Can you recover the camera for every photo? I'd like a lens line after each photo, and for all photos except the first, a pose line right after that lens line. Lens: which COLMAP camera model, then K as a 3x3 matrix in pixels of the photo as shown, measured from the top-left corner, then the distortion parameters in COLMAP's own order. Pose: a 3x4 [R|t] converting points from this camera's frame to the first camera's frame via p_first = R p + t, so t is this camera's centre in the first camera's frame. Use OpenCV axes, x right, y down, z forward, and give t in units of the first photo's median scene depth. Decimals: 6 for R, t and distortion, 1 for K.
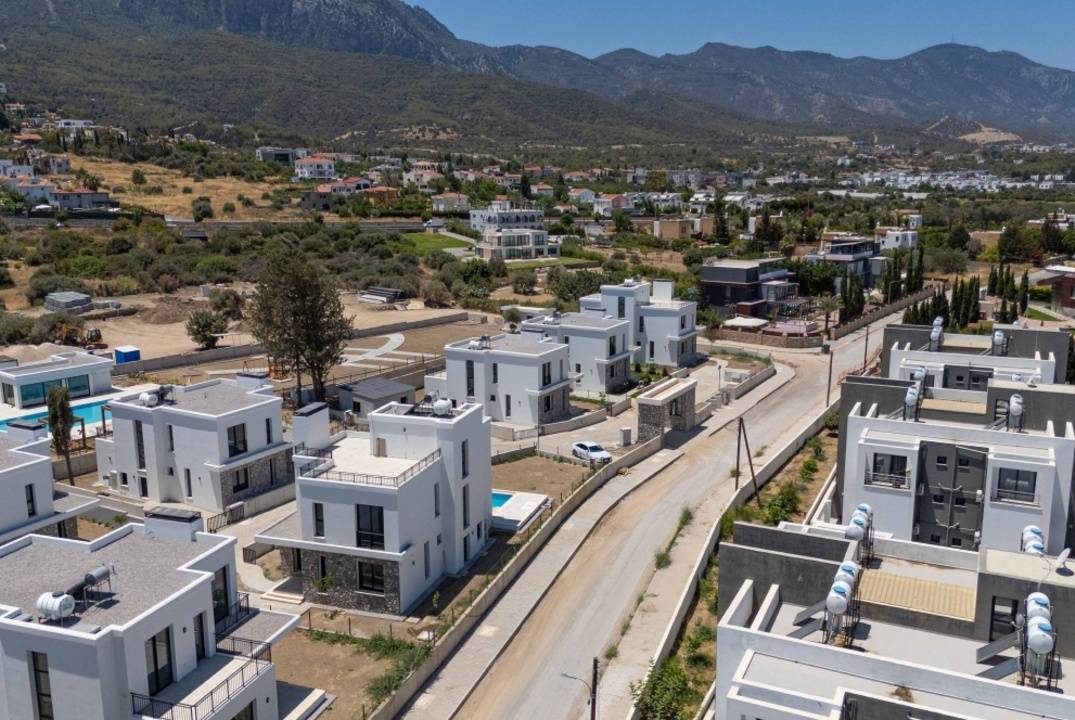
lens RADIAL K [[949.8, 0, 537.5], [0, 949.8, 360.0], [0, 0, 1]] dist [0.112848, -0.161439]
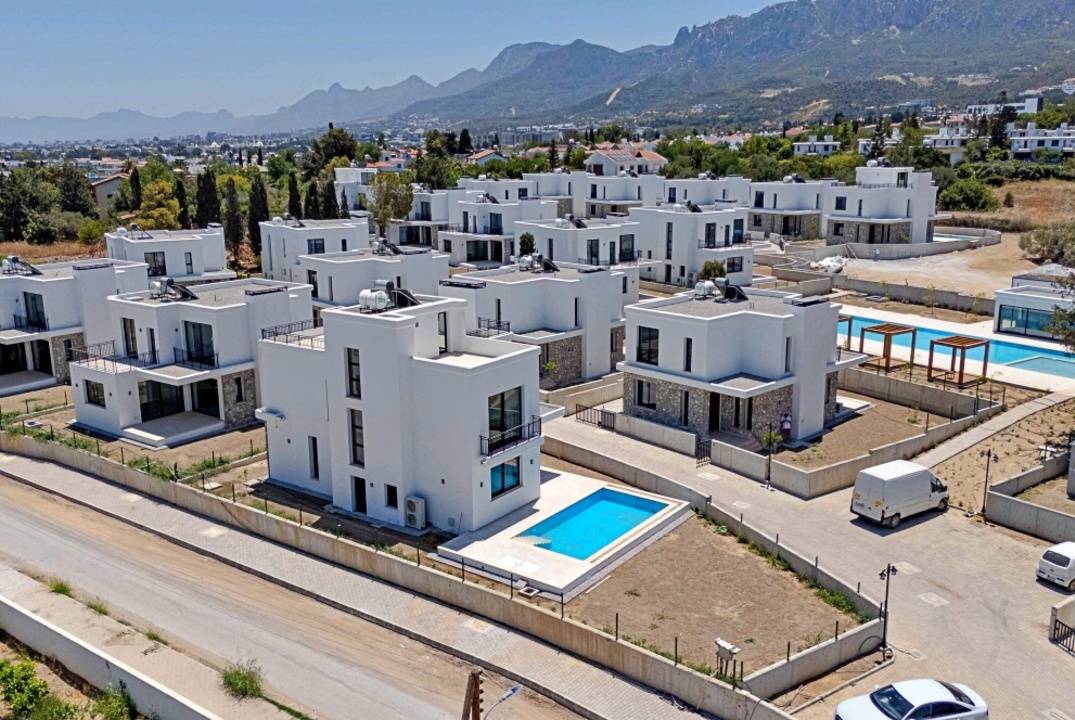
lens RADIAL K [[949.4, 0, 532.0], [0, 949.4, 357.1], [0, 0, 1]] dist [0.064267, -0.069827]
pose [[-0.304137, 0.220008, -0.926875, 0.558552], [-0.184079, 0.941056, 0.283776, -0.141140], [0.934674, 0.256925, -0.245711, 1.305260]]
